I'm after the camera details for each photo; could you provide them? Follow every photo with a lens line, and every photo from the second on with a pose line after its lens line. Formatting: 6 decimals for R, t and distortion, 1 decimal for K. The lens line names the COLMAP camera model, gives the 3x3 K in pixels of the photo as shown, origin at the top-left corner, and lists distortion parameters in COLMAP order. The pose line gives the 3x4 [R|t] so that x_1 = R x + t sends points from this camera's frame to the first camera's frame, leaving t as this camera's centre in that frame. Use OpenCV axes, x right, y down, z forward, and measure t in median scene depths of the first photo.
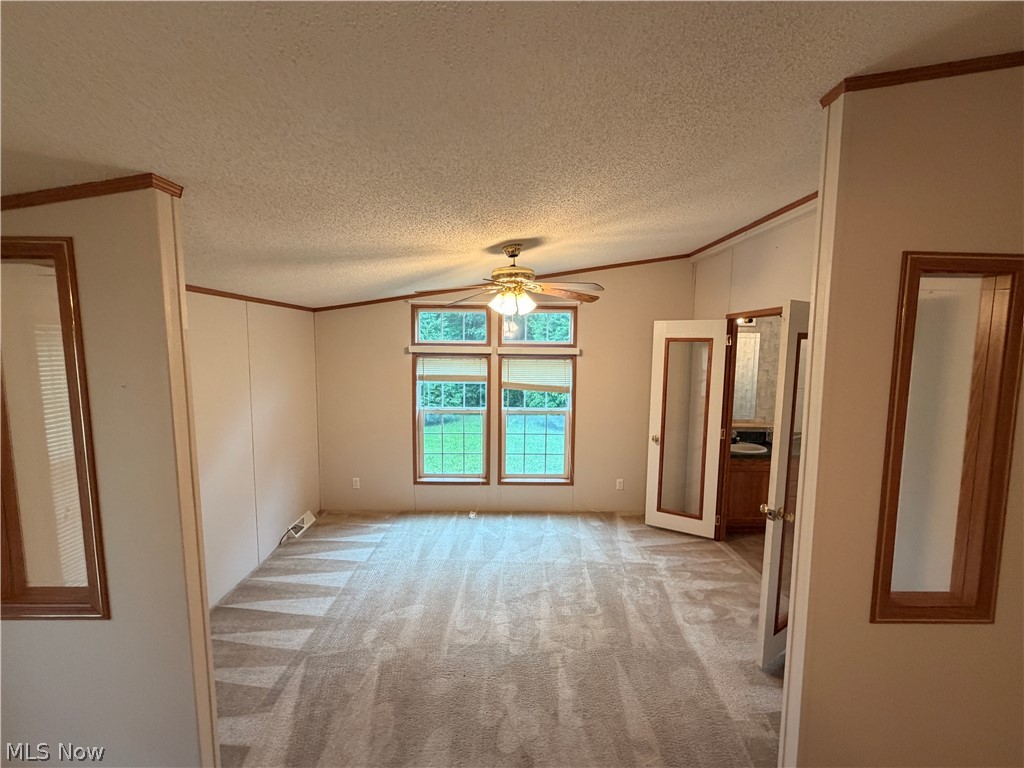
lens RADIAL K [[411.1, 0, 510.2], [0, 411.1, 385.9], [0, 0, 1]] dist [-0.002167, -0.000206]
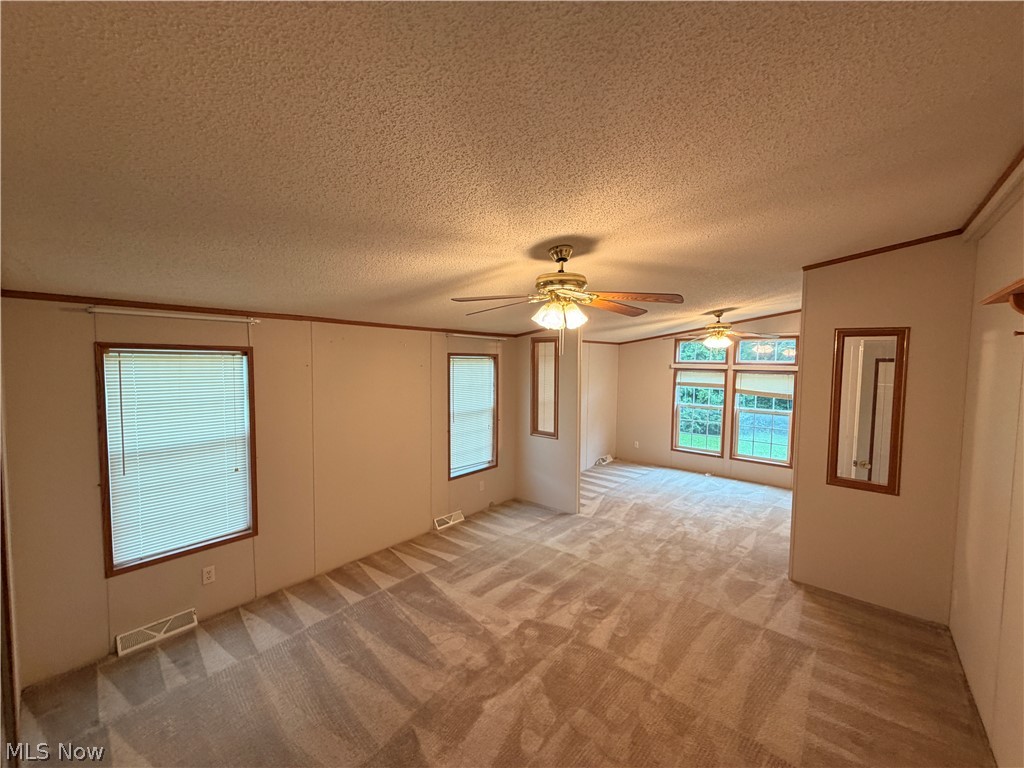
lens RADIAL K [[411.1, 0, 511.1], [0, 411.1, 385.4], [0, 0, 1]] dist [-0.002167, -0.000206]
pose [[0.758979, 0.038136, -0.649997, 0.328754], [-0.063529, 0.997858, -0.015634, 0.053405], [0.648008, 0.053160, 0.759776, -0.642151]]
